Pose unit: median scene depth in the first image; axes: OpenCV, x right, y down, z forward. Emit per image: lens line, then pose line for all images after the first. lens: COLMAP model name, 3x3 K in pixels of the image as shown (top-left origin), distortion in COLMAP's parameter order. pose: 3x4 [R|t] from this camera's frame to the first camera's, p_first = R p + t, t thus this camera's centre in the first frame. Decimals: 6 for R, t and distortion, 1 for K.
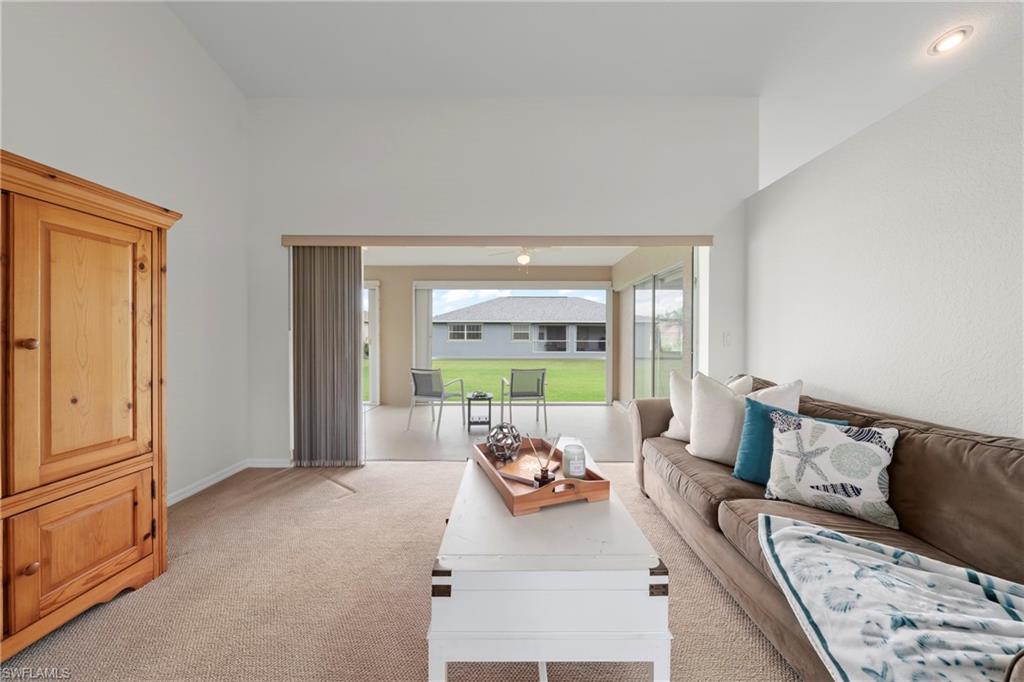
lens RADIAL K [[357.9, 0, 507.9], [0, 357.9, 339.6], [0, 0, 1]] dist [-0.000016, 0.000112]
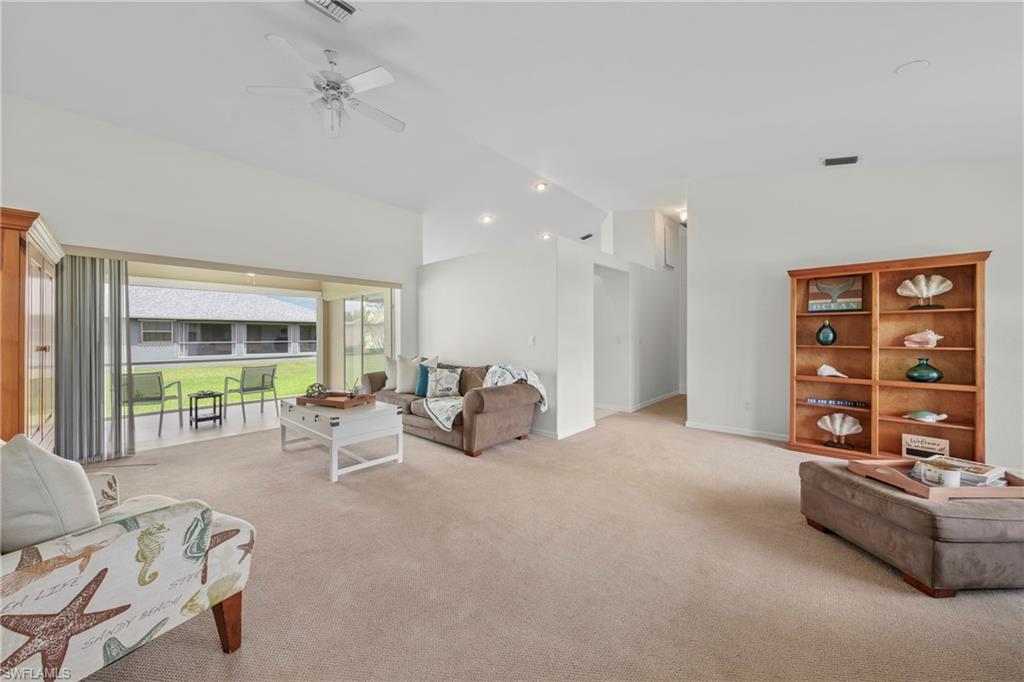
lens RADIAL K [[357.9, 0, 507.9], [0, 357.9, 339.6], [0, 0, 1]] dist [-0.000016, 0.000112]
pose [[0.666844, -0.011317, 0.745111, -0.708276], [0.010345, 0.999929, 0.005929, -0.009761], [-0.745126, 0.003755, 0.666914, -1.022087]]
